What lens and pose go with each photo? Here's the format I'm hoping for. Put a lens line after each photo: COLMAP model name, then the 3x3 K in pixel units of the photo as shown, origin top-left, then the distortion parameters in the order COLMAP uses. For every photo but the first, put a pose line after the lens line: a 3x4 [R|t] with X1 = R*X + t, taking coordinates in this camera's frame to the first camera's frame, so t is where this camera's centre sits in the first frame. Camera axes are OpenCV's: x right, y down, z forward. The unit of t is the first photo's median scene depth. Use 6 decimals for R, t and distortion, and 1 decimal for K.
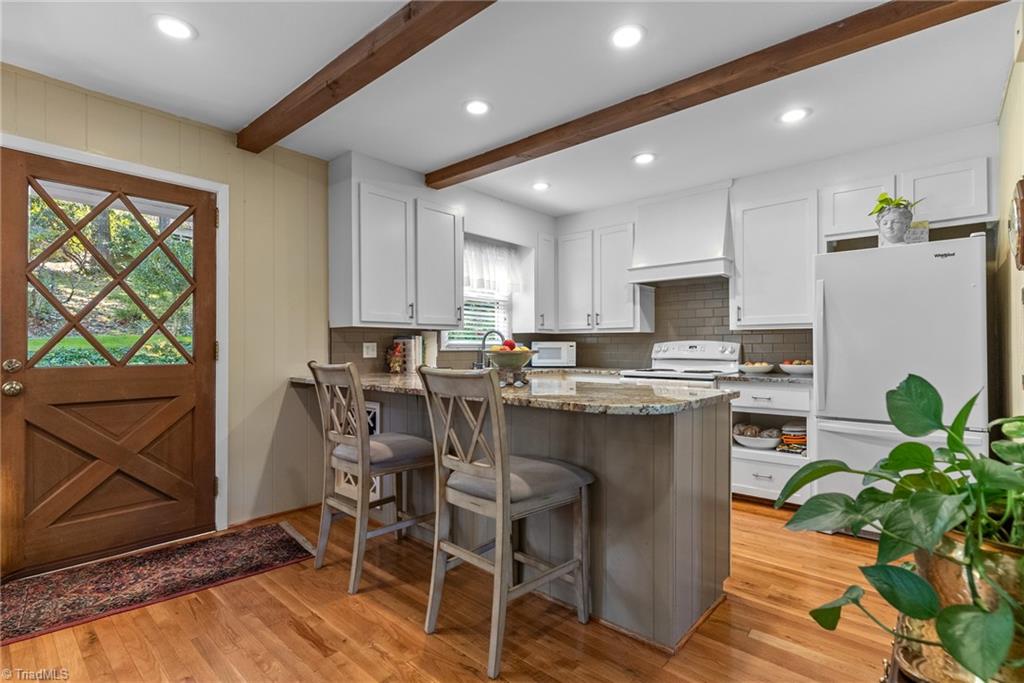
lens RADIAL K [[492.6, 0, 515.1], [0, 492.6, 344.3], [0, 0, 1]] dist [0.000236, -0.000806]
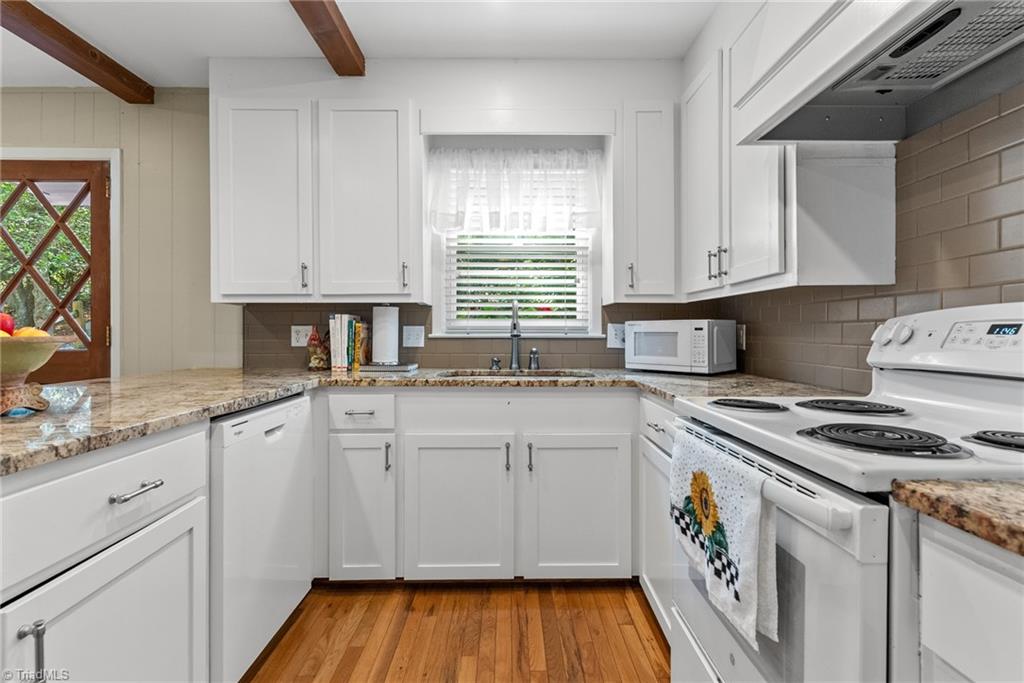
lens RADIAL K [[492.6, 0, 511.2], [0, 492.6, 336.0], [0, 0, 1]] dist [0.000236, -0.000806]
pose [[0.668702, 0.003839, -0.743520, 0.376374], [0.005876, 0.999928, 0.010447, 0.005181], [0.743507, -0.011356, 0.668632, 0.642303]]
